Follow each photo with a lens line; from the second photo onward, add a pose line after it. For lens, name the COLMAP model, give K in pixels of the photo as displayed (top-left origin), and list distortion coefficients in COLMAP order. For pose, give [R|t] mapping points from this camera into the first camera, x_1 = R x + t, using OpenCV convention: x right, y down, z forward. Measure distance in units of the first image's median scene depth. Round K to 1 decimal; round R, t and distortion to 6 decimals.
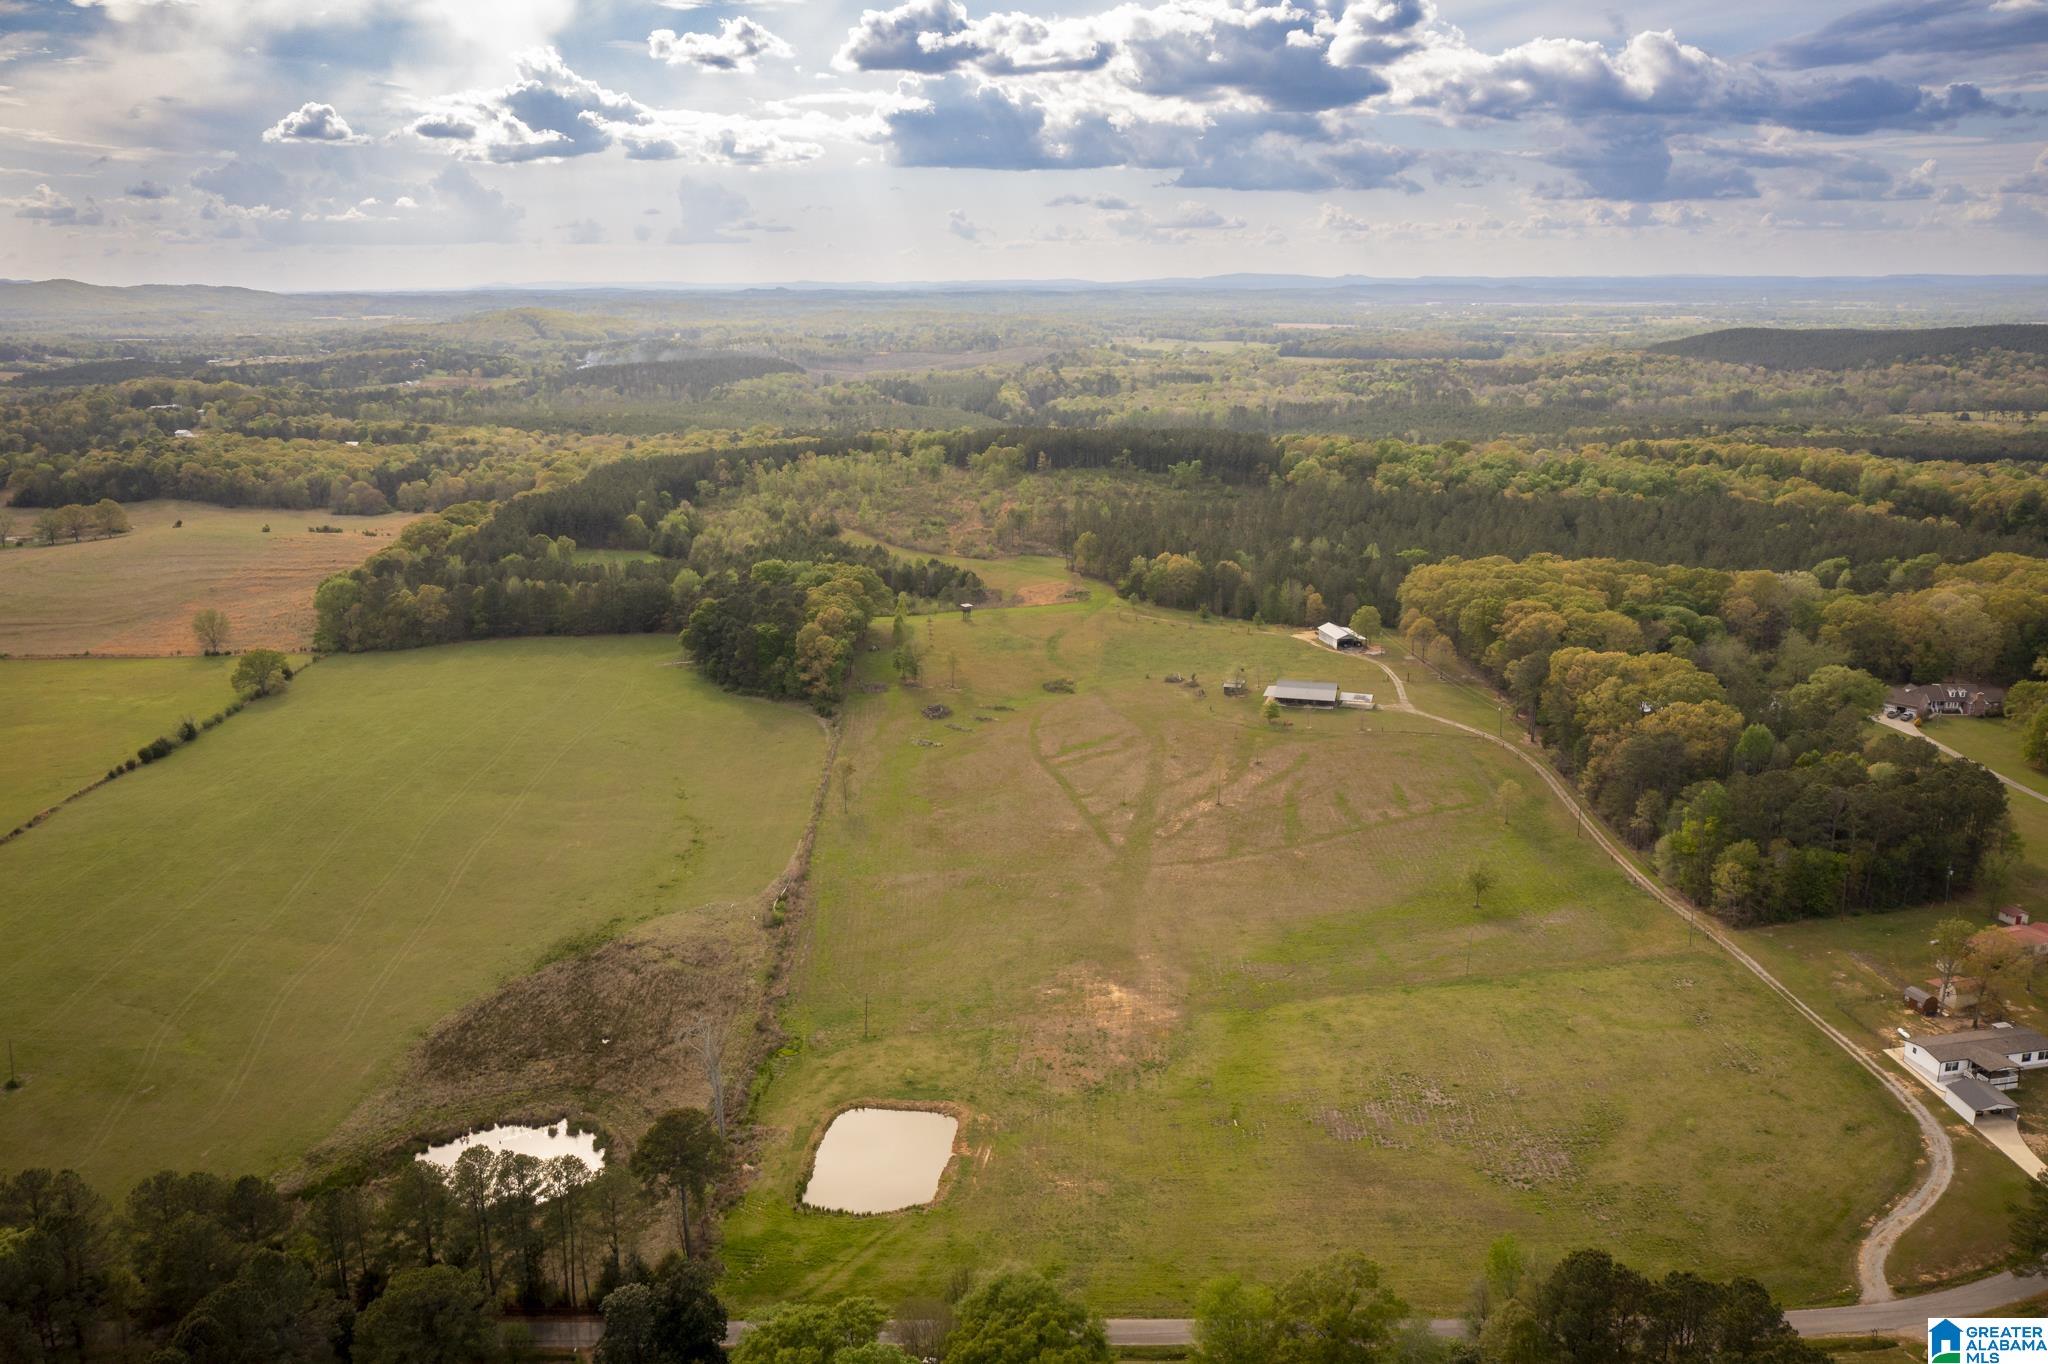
lens RADIAL K [[1587.9, 0, 1018.9], [0, 1587.9, 686.4], [0, 0, 1]] dist [-0.018245, 0.002491]
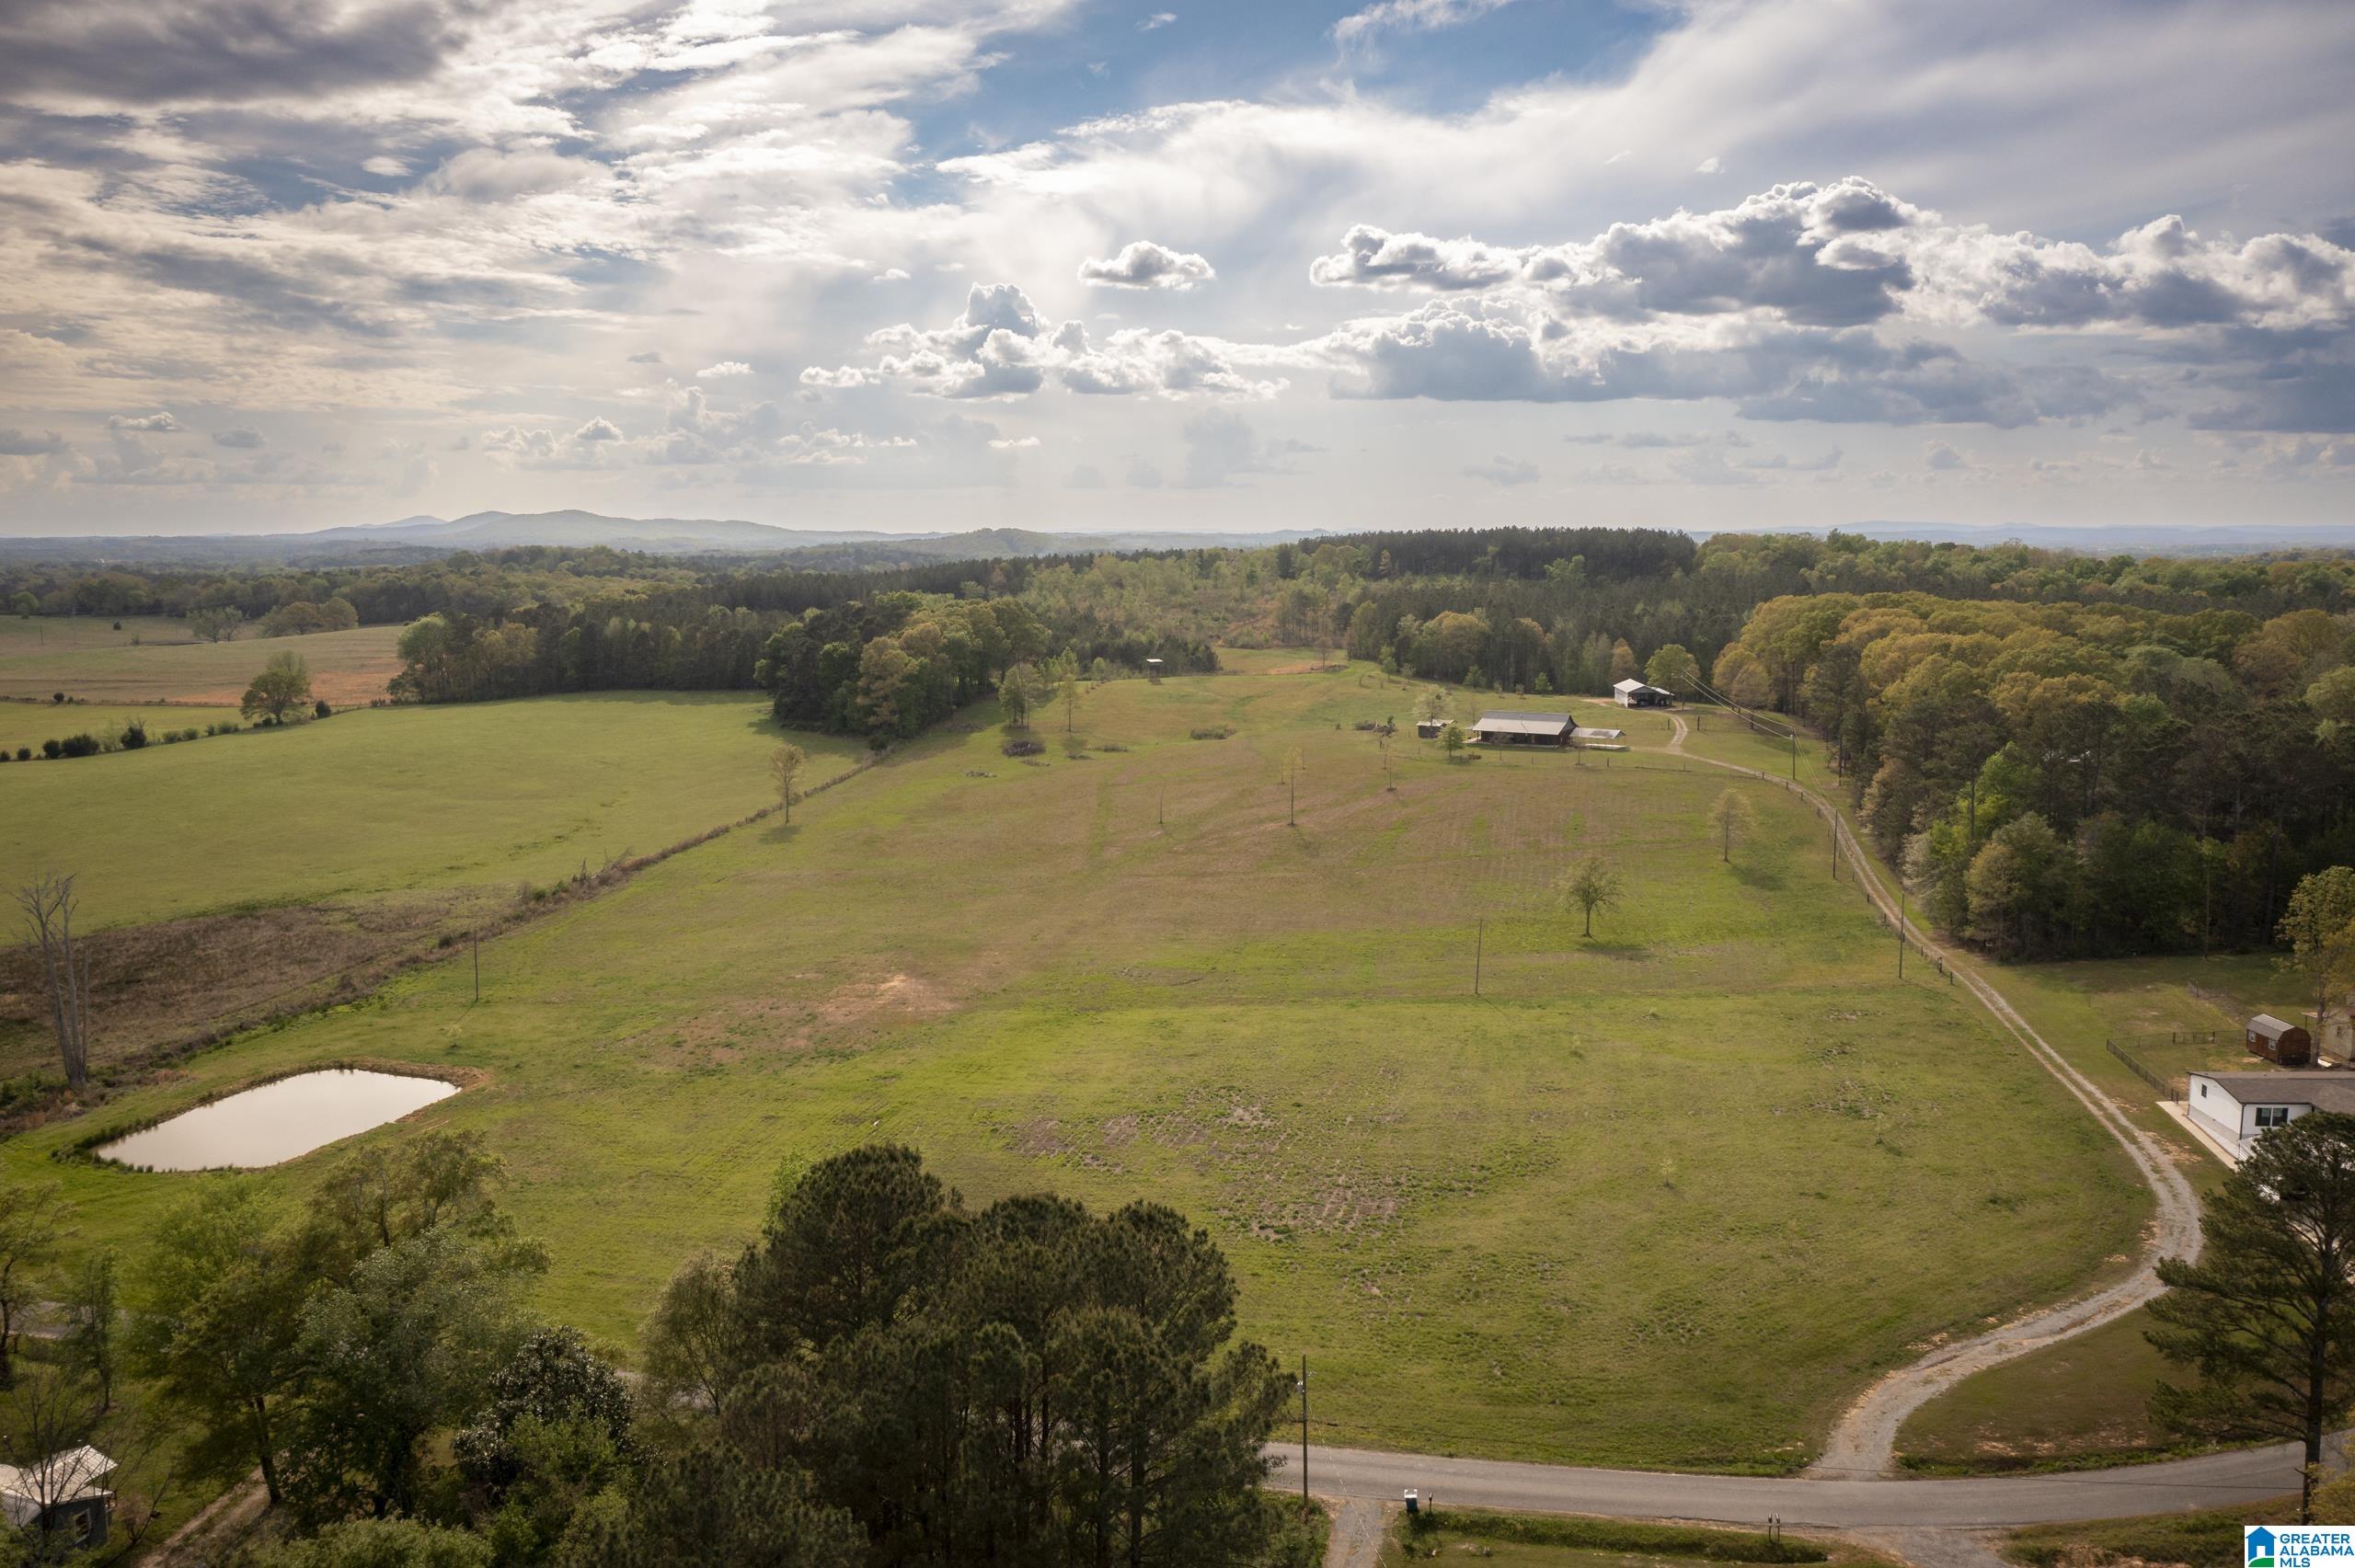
lens RADIAL K [[1825.7, 0, 1179.1], [0, 1825.7, 772.0], [0, 0, 1]] dist [-0.018245, 0.002491]
pose [[0.973717, 0.031187, -0.225615, 0.203337], [-0.058001, 0.991876, -0.113213, 0.114454], [0.220251, 0.123323, 0.967616, 0.197658]]
